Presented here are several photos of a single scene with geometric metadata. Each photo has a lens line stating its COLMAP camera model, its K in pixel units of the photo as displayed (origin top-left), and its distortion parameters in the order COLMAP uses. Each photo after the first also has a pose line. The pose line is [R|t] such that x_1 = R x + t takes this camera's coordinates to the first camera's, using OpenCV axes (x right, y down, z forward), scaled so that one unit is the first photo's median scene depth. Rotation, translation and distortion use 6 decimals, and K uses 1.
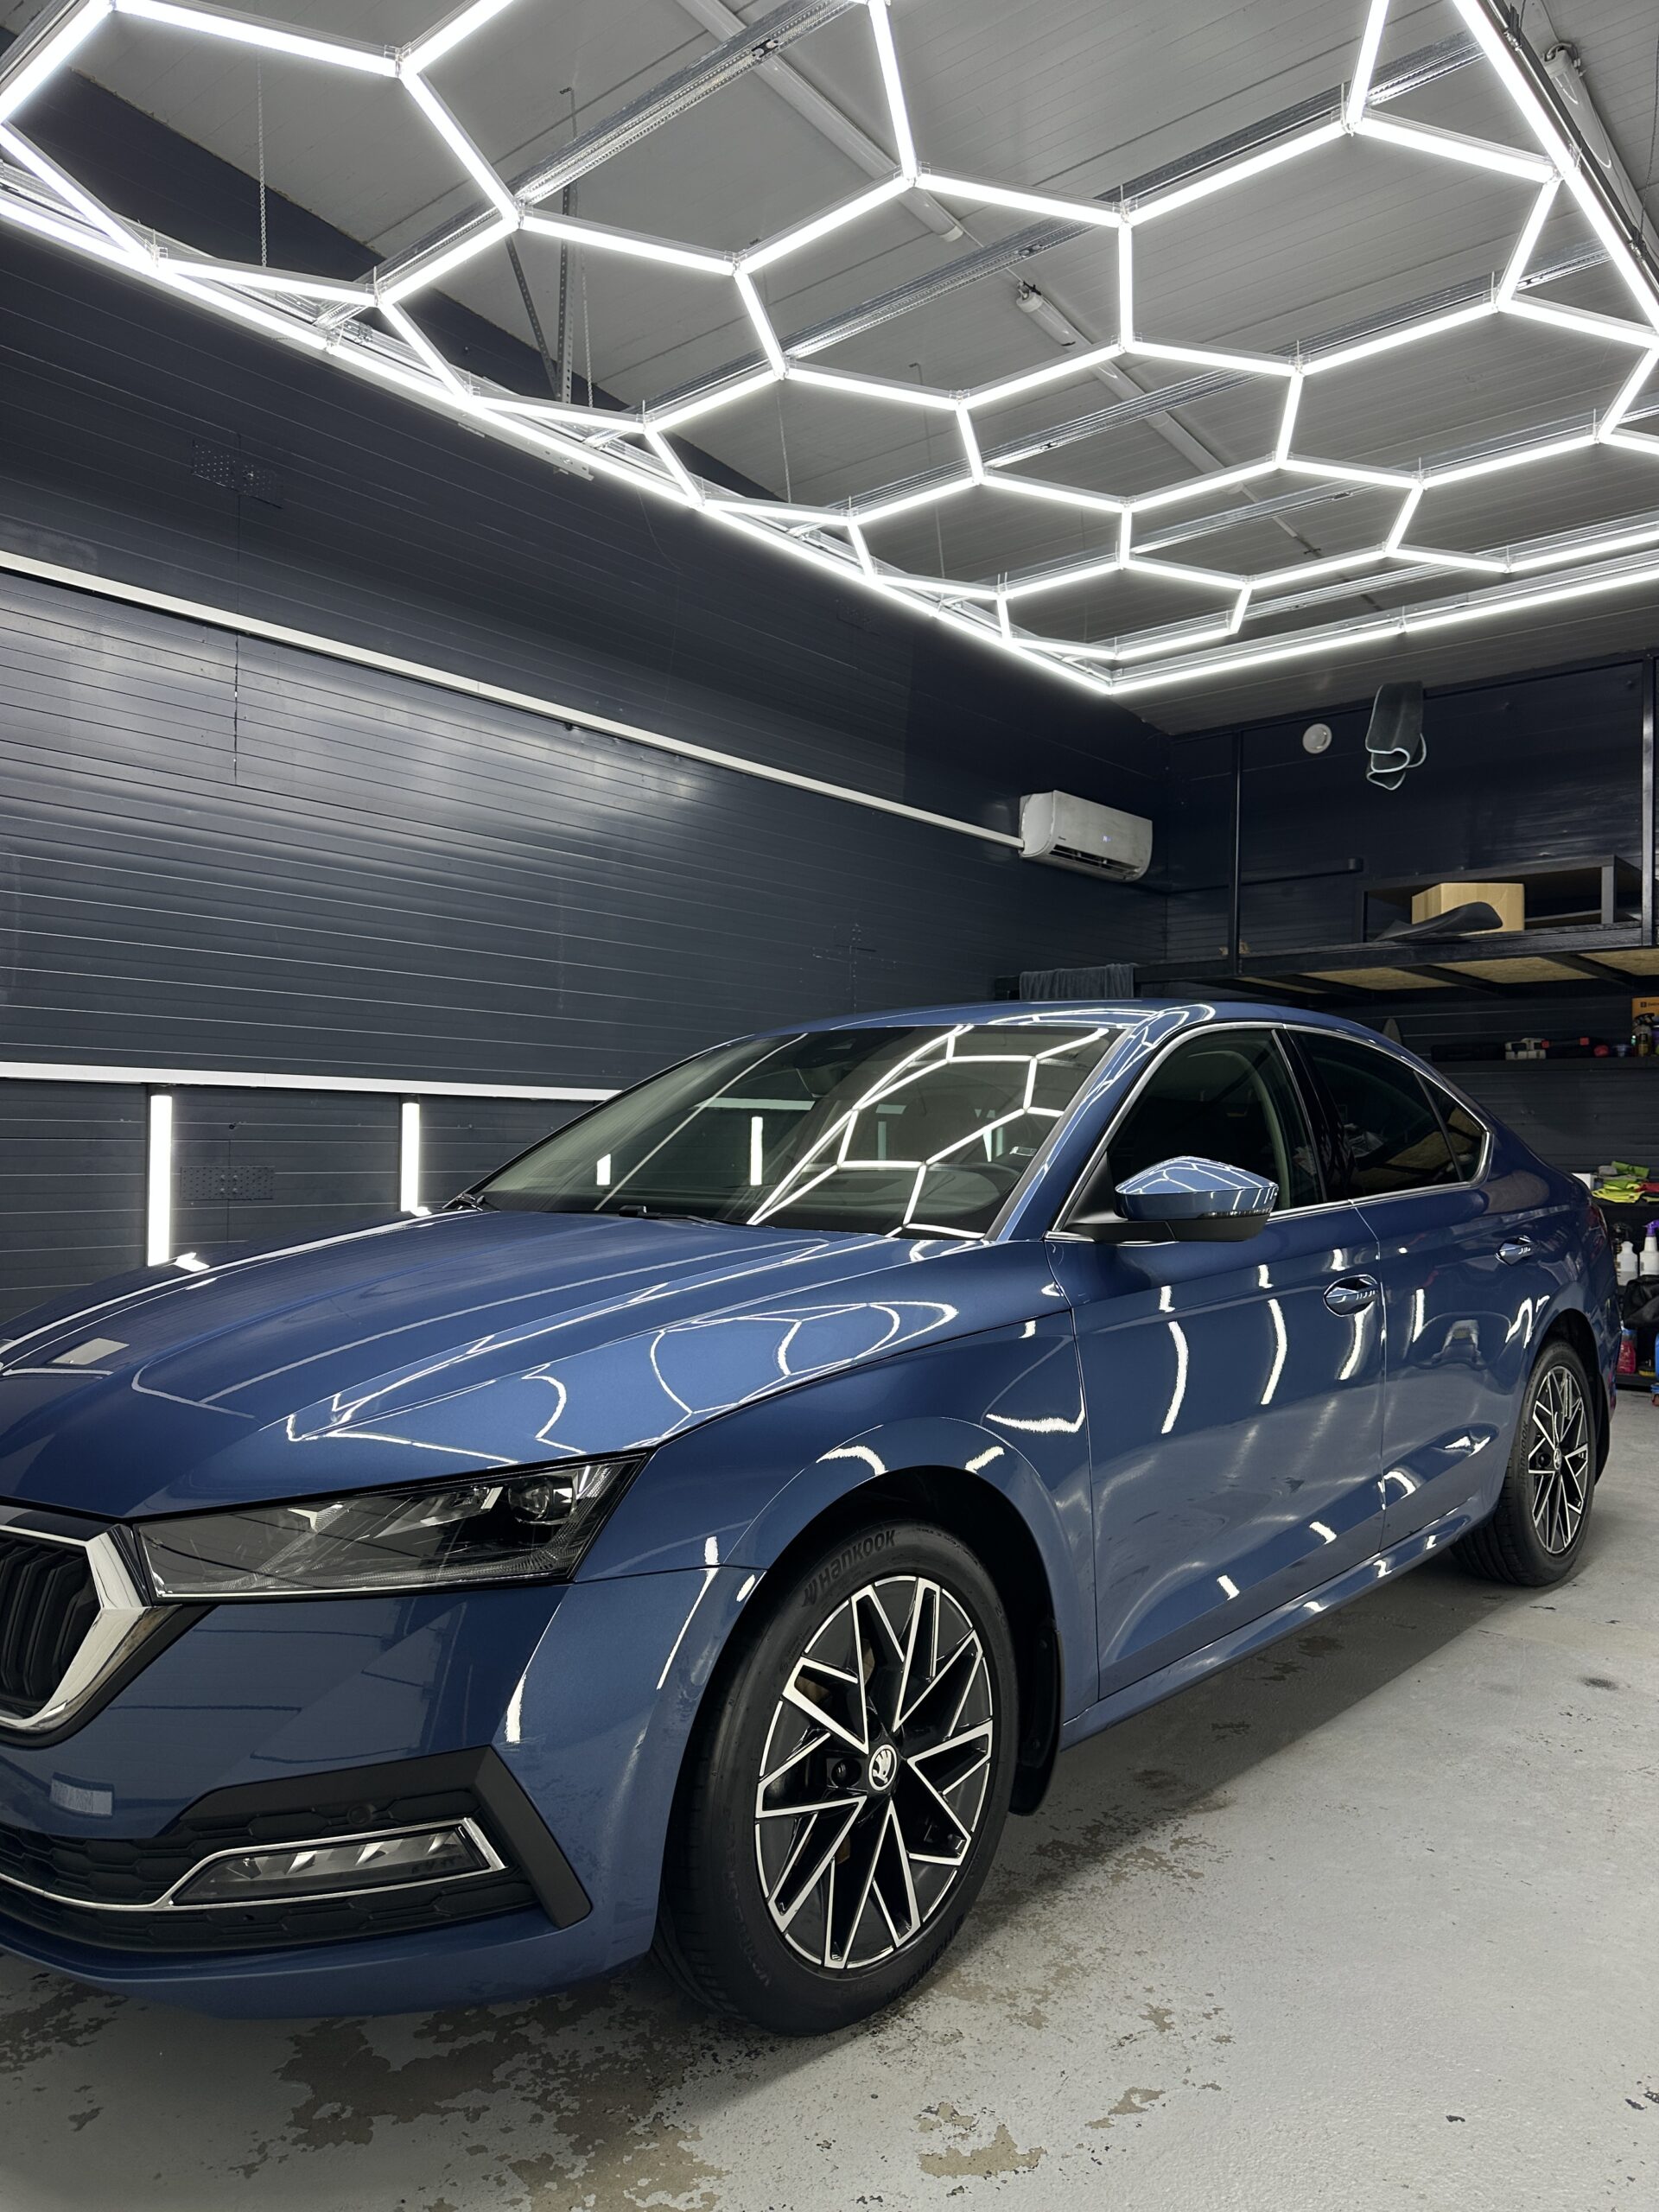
lens RADIAL K [[1547.9, 0, 791.4], [0, 1547.9, 1140.4], [0, 0, 1]] dist [0.078284, -0.148289]
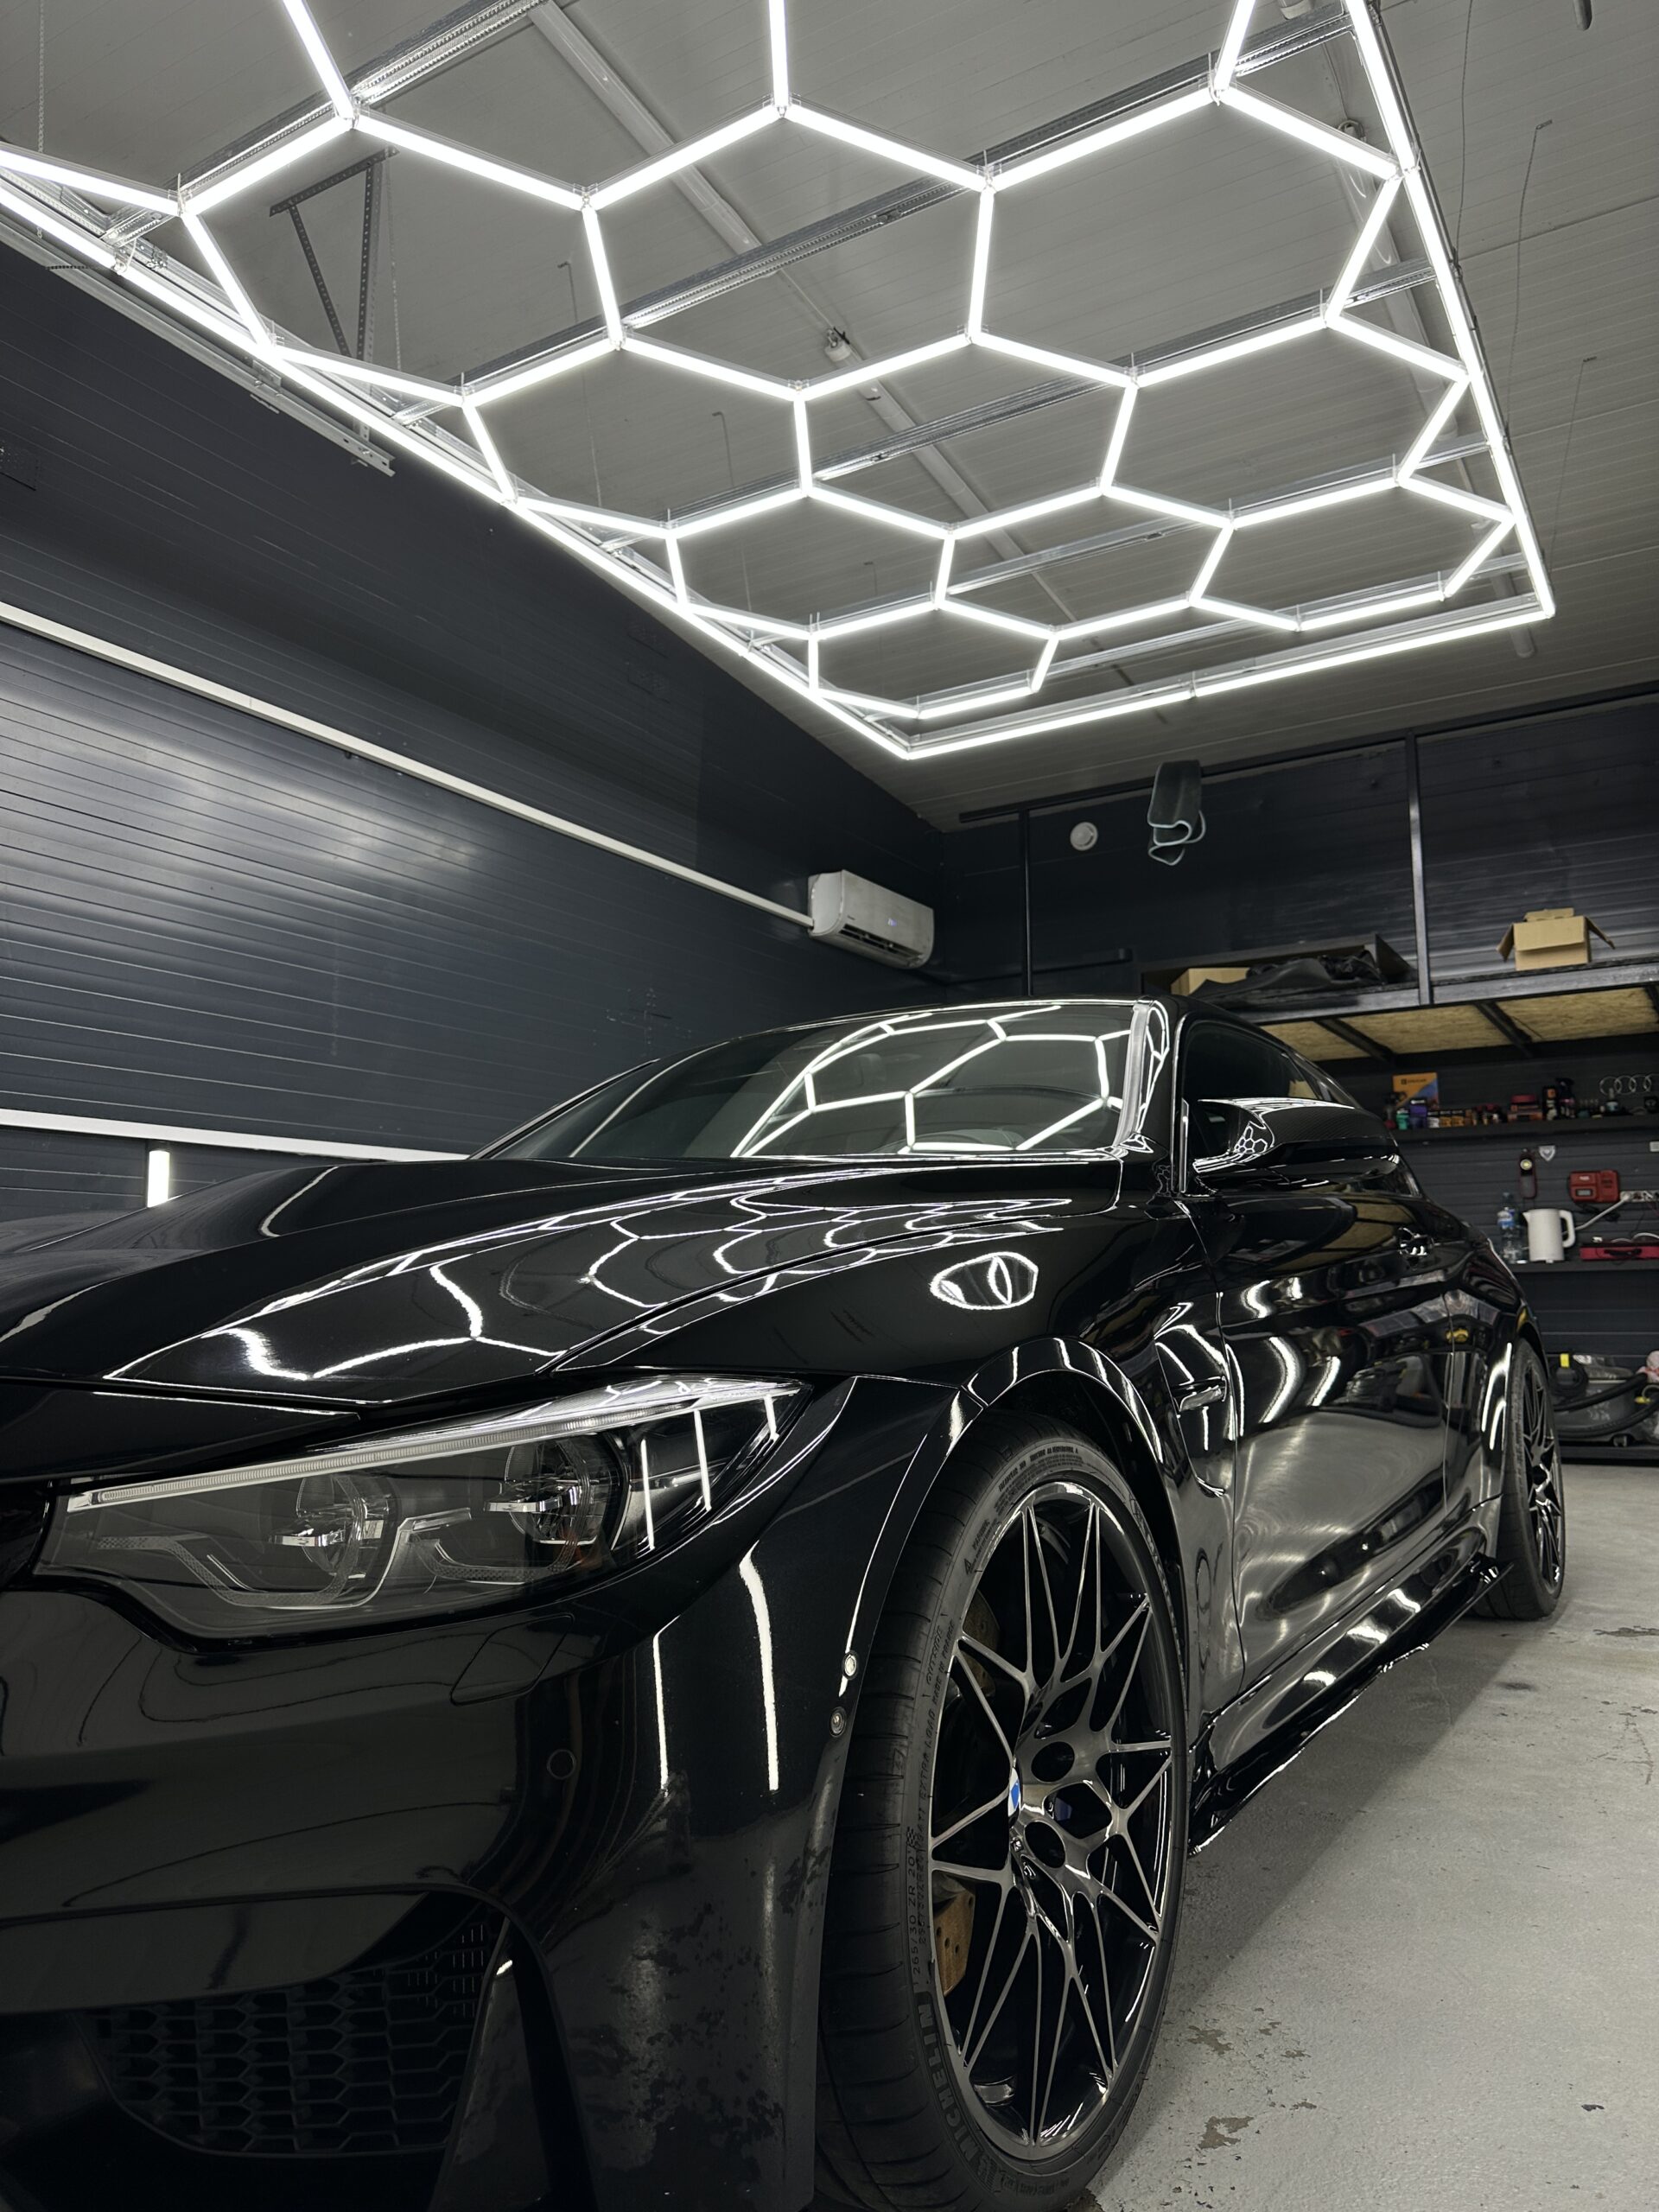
lens RADIAL K [[1555.7, 0, 820.7], [0, 1555.7, 1100.5], [0, 0, 1]] dist [0.100047, -0.153213]
pose [[0.982949, 0.005466, 0.183799, -0.050780], [0.016820, 0.992695, -0.119475, 0.074464], [-0.183109, 0.120529, 0.975676, 0.076704]]
